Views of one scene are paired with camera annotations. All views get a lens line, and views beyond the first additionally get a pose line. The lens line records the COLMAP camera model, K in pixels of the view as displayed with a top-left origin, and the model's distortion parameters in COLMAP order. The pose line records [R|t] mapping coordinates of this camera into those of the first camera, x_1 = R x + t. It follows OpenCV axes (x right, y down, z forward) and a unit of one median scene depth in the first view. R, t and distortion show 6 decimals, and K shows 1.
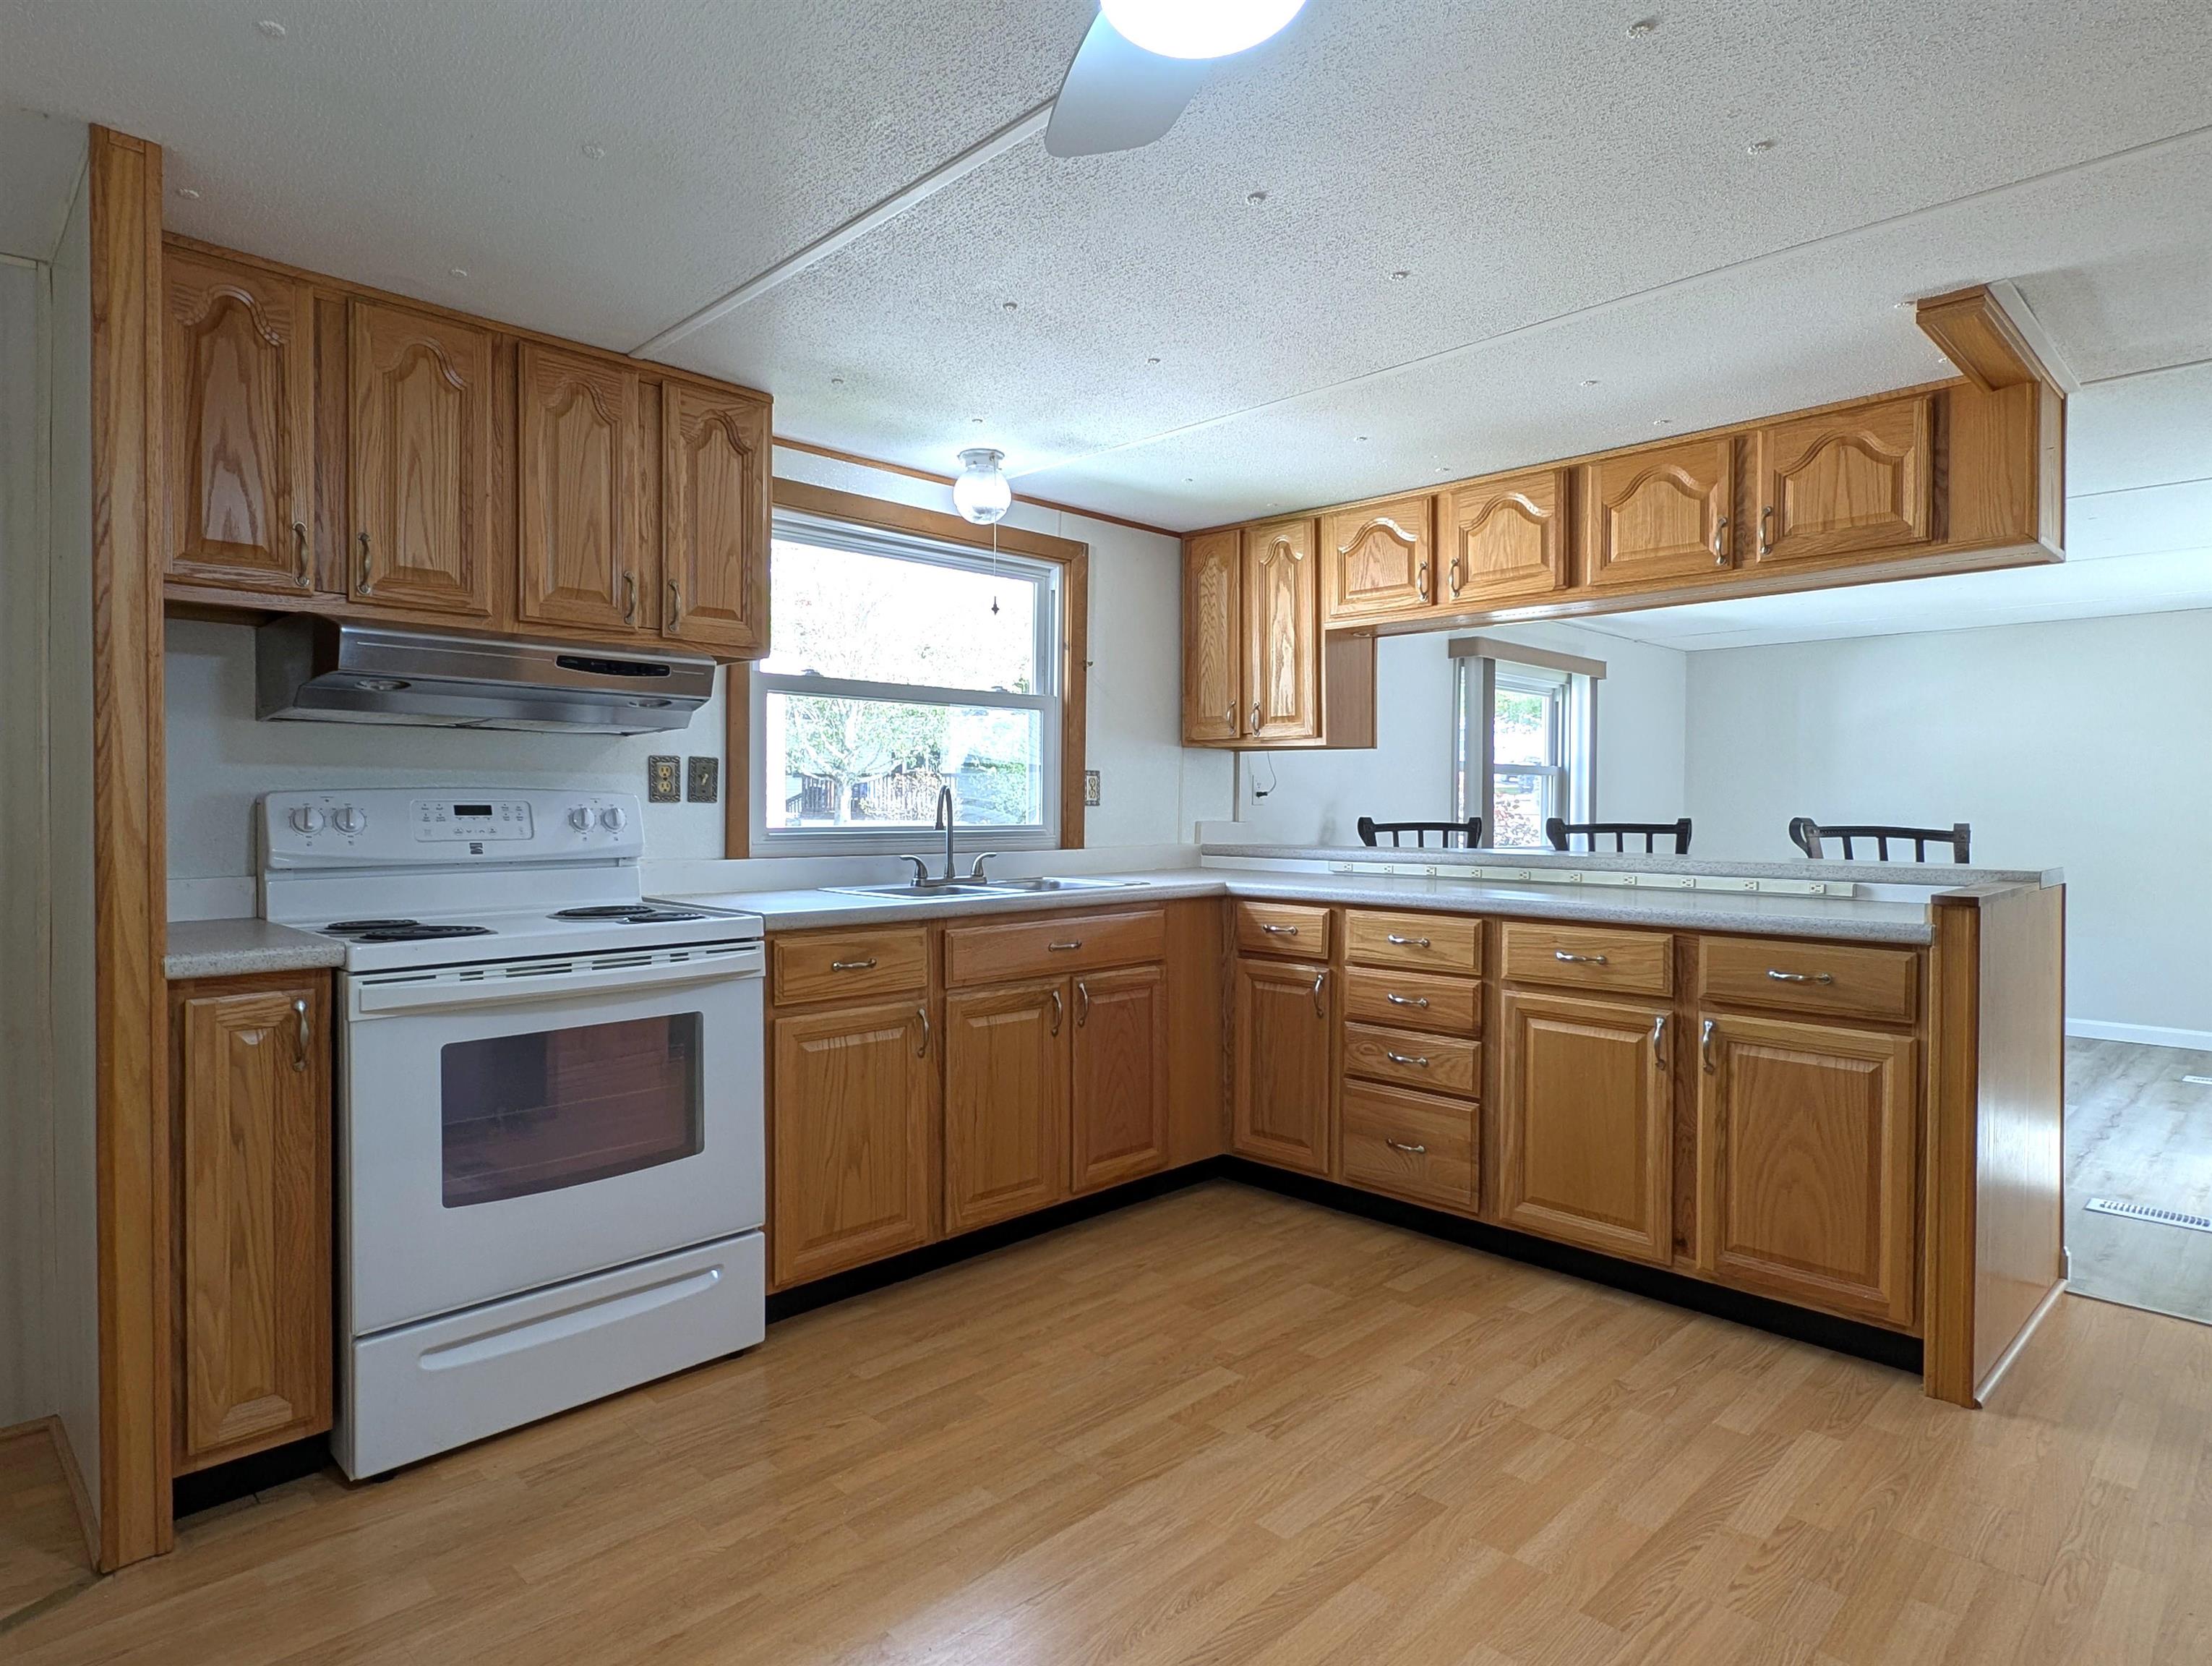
lens RADIAL K [[1239.3, 0, 1088.9], [0, 1239.3, 821.7], [0, 0, 1]] dist [0.027213, -0.021651]
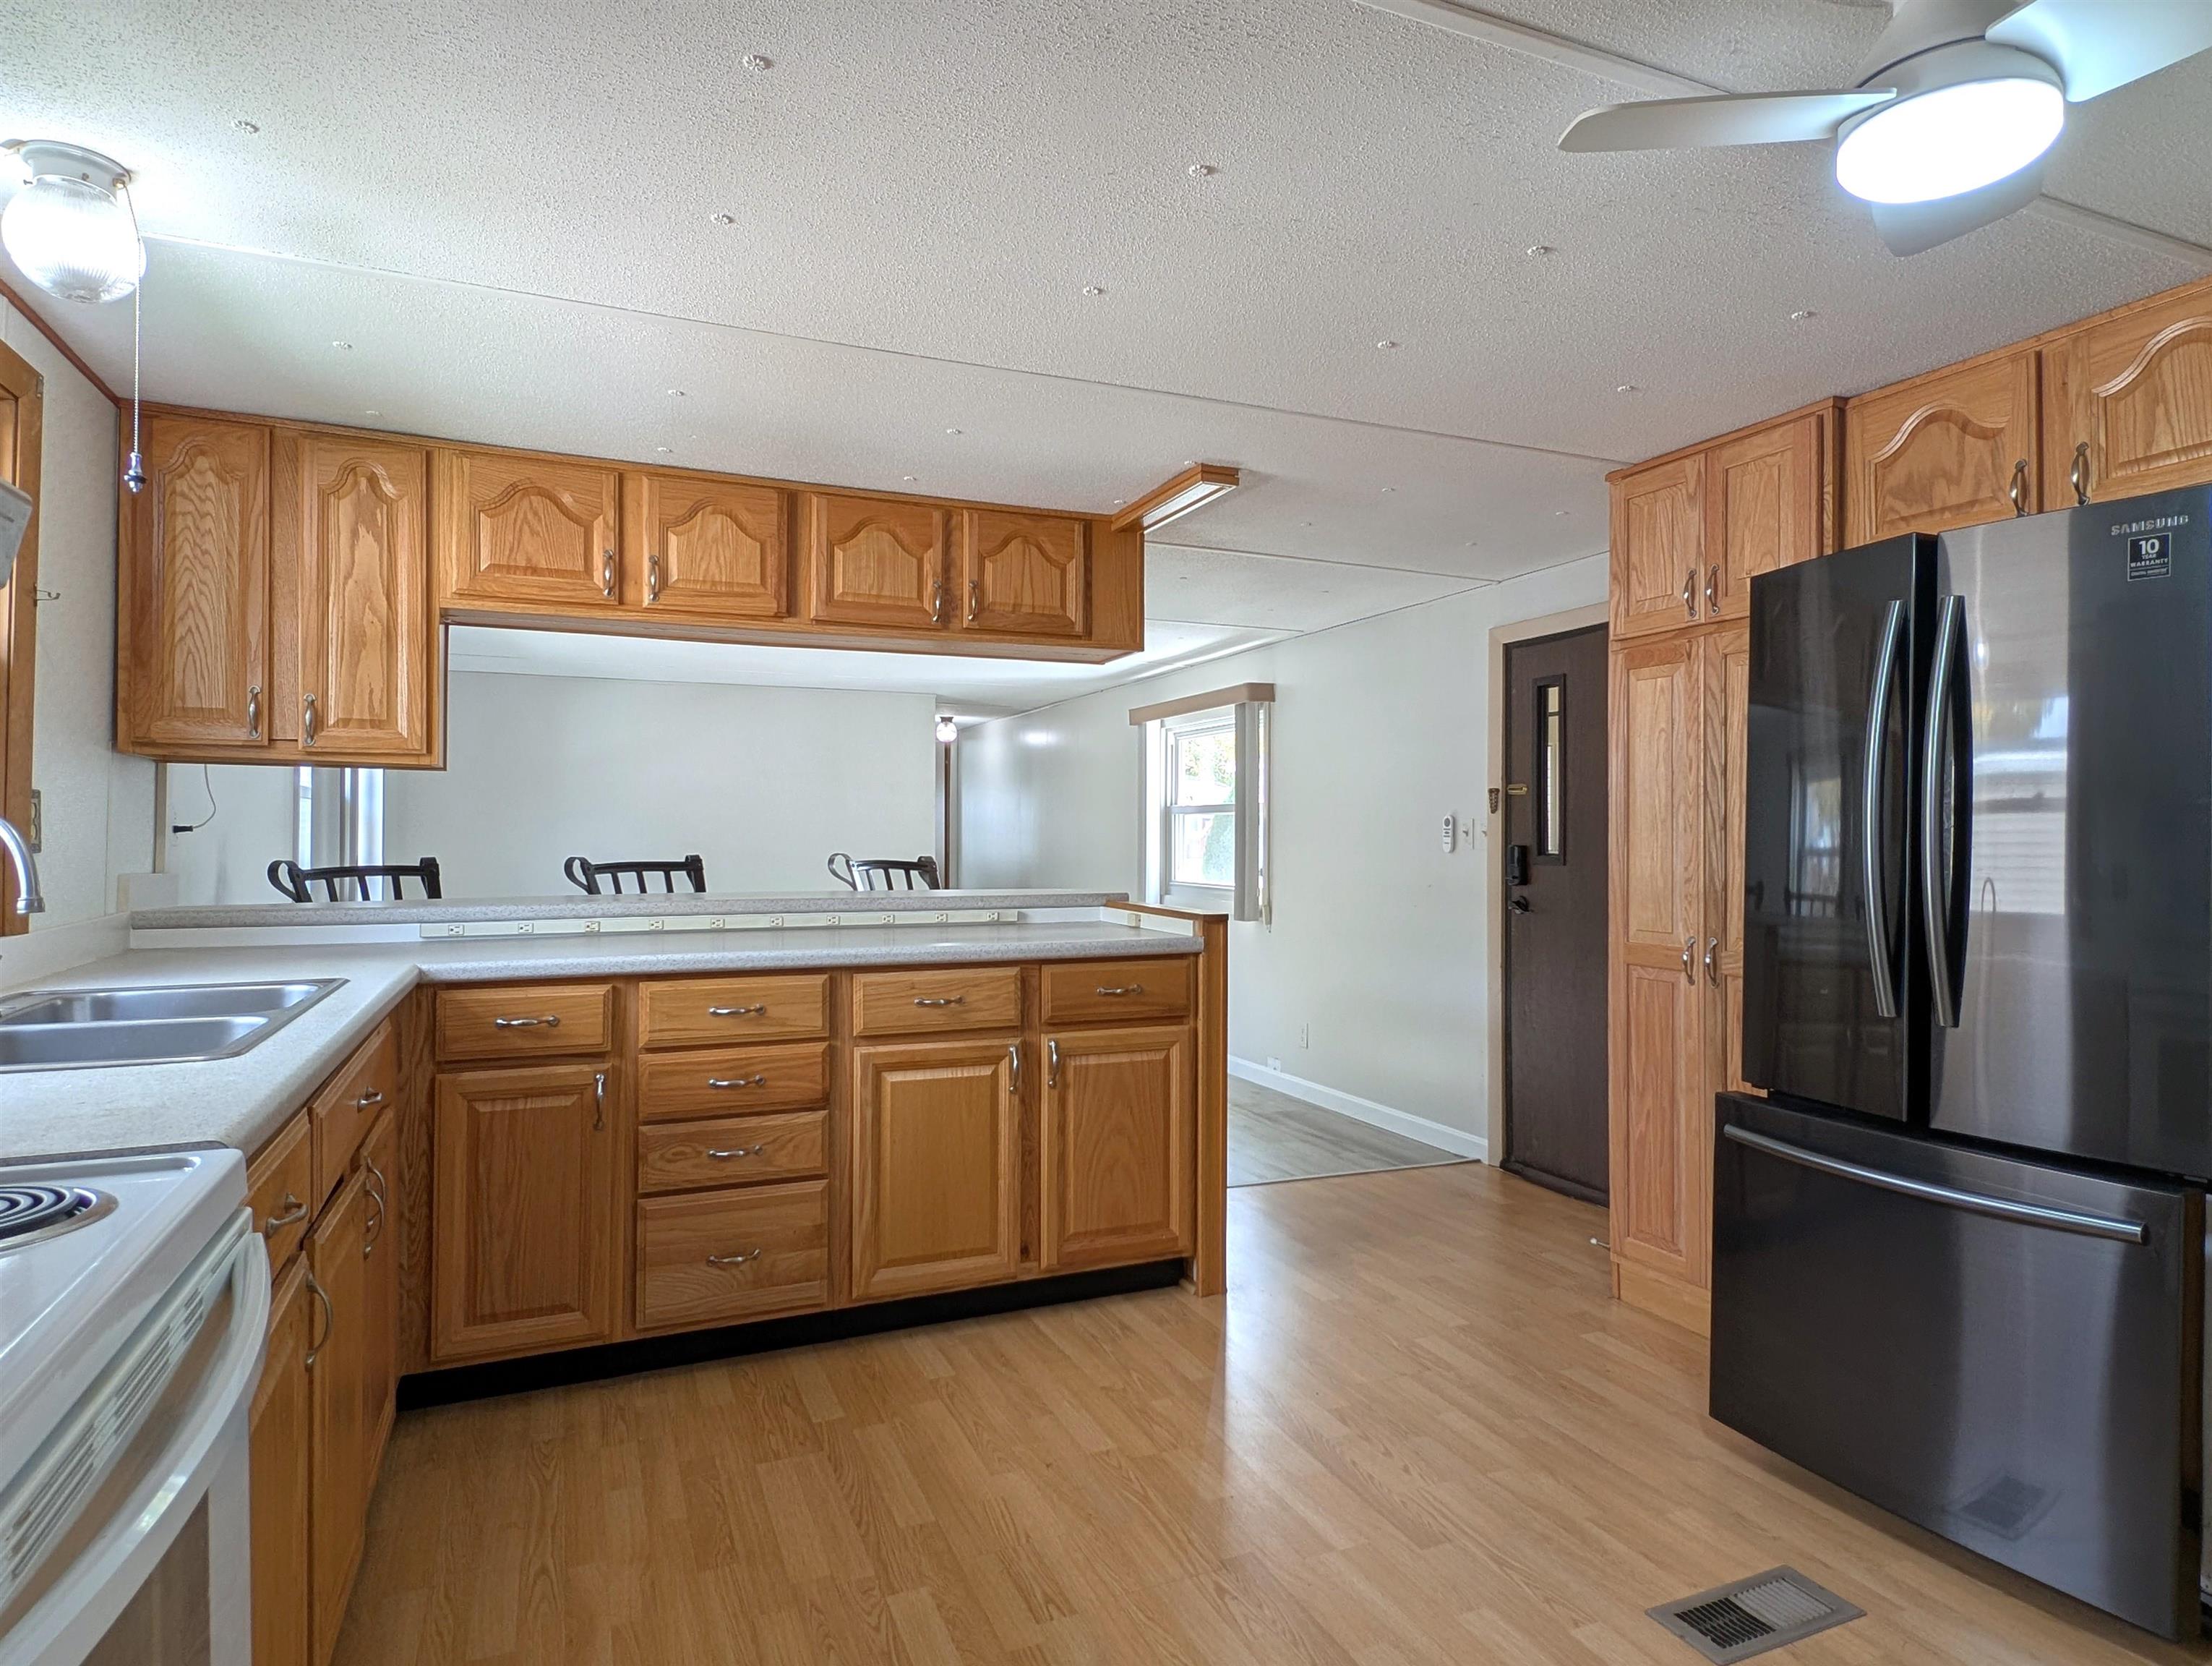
lens RADIAL K [[1239.3, 0, 1088.9], [0, 1239.3, 821.7], [0, 0, 1]] dist [0.027213, -0.021651]
pose [[0.365947, 0.004054, 0.930627, -0.455099], [0.011072, 0.999901, -0.008710, -0.022519], [-0.930570, 0.013492, 0.365866, 0.487635]]
